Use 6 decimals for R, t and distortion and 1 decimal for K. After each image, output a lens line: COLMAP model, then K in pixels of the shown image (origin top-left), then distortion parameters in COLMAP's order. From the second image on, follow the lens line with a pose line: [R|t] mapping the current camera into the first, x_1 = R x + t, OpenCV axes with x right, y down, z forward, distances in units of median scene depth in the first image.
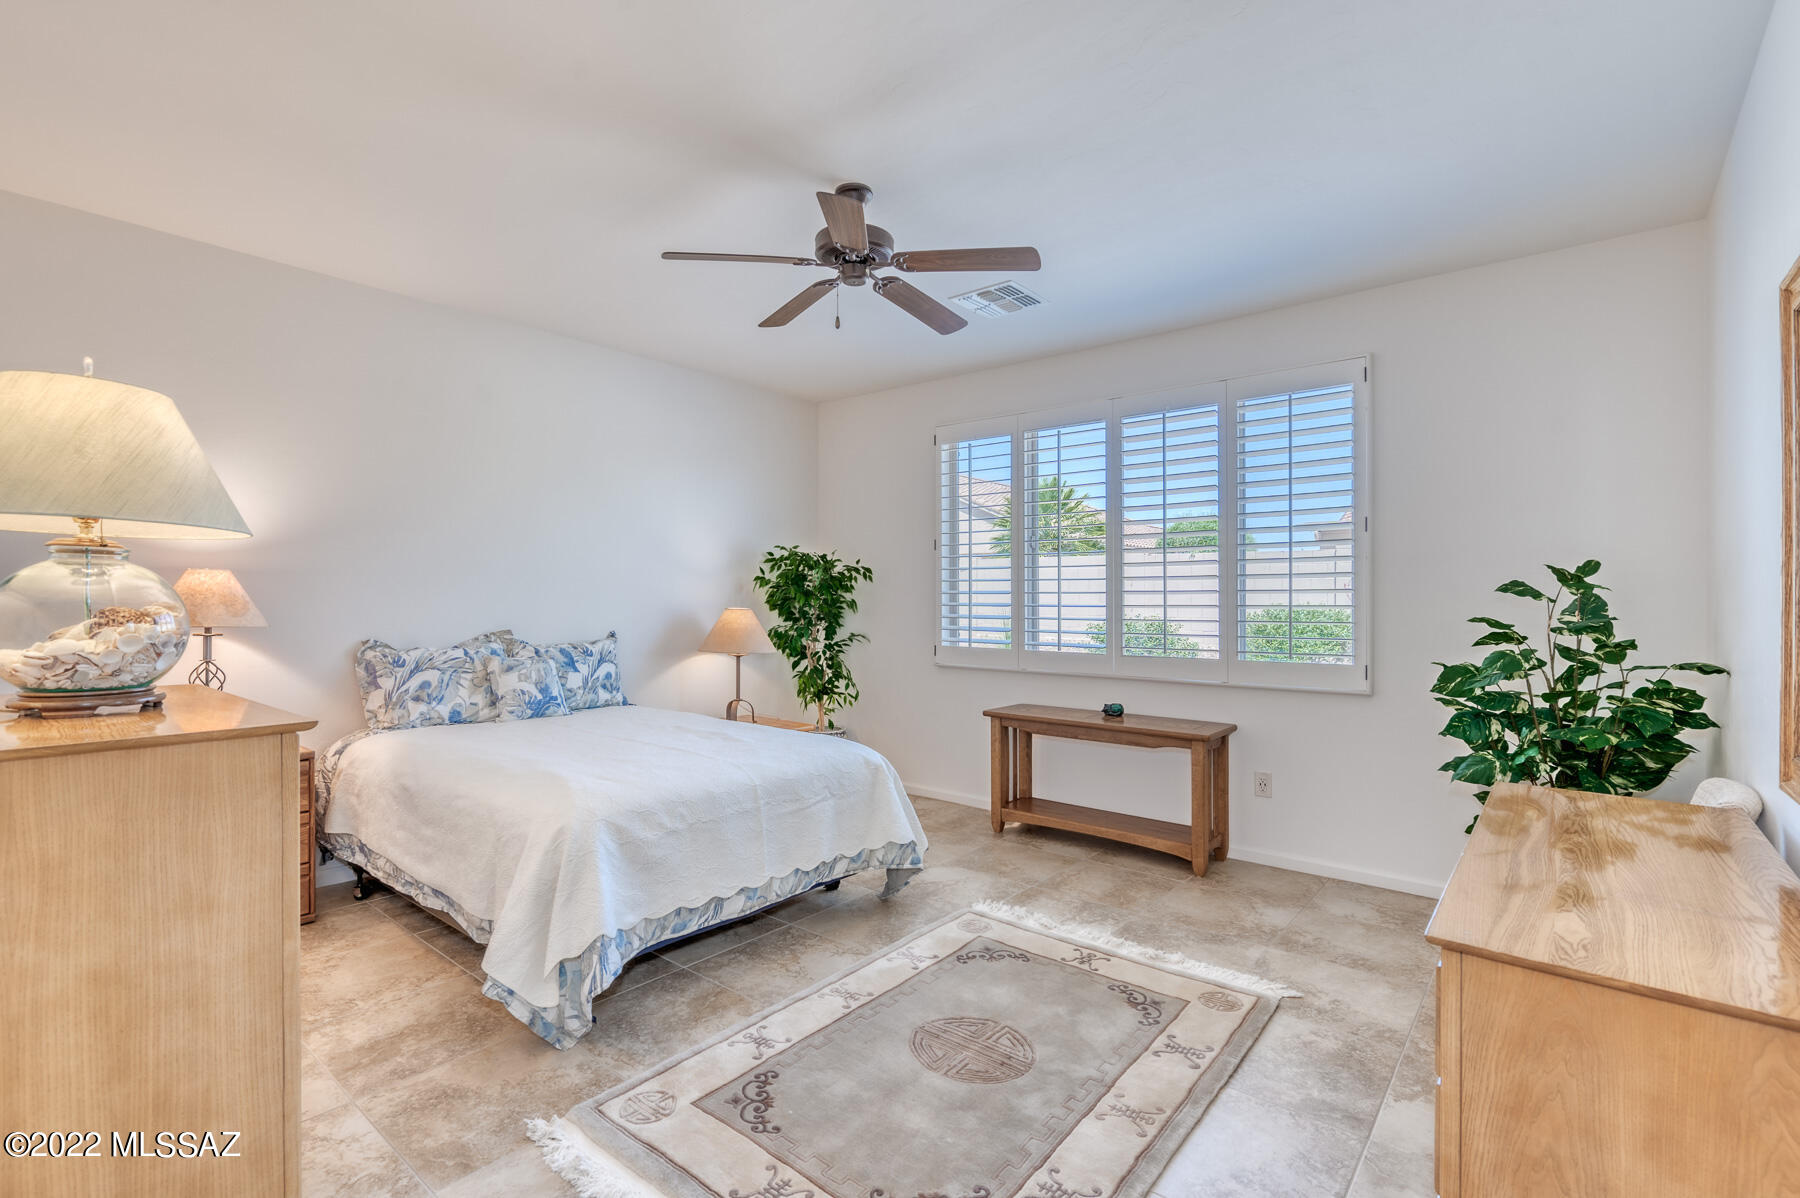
lens RADIAL K [[812.9, 0, 893.8], [0, 812.9, 635.2], [0, 0, 1]] dist [-0.003884, 0.000902]
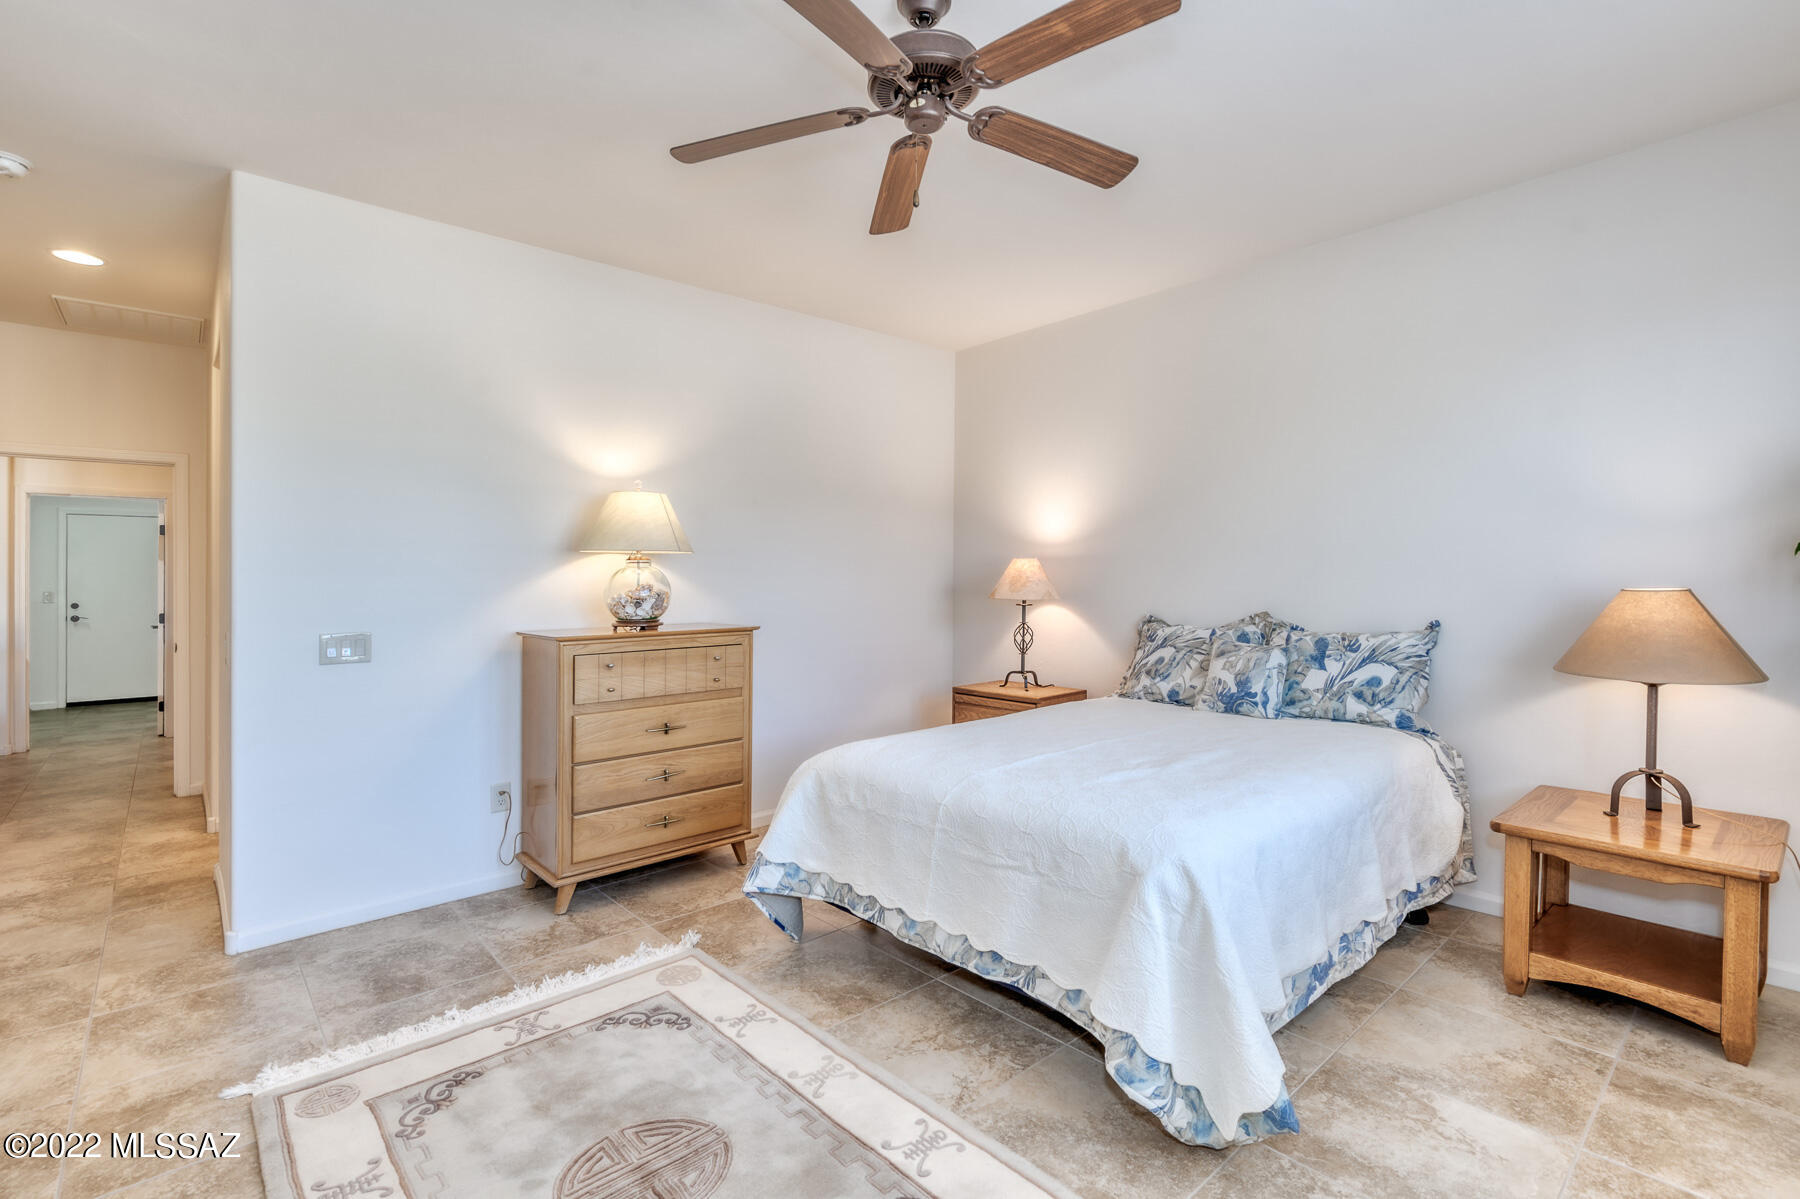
lens RADIAL K [[812.9, 0, 891.6], [0, 812.9, 595.8], [0, 0, 1]] dist [-0.003884, 0.000902]
pose [[-0.146538, 0.007527, -0.989176, 0.484425], [-0.038566, 0.999167, 0.013316, -0.021409], [0.988453, 0.040100, -0.146126, 0.803958]]
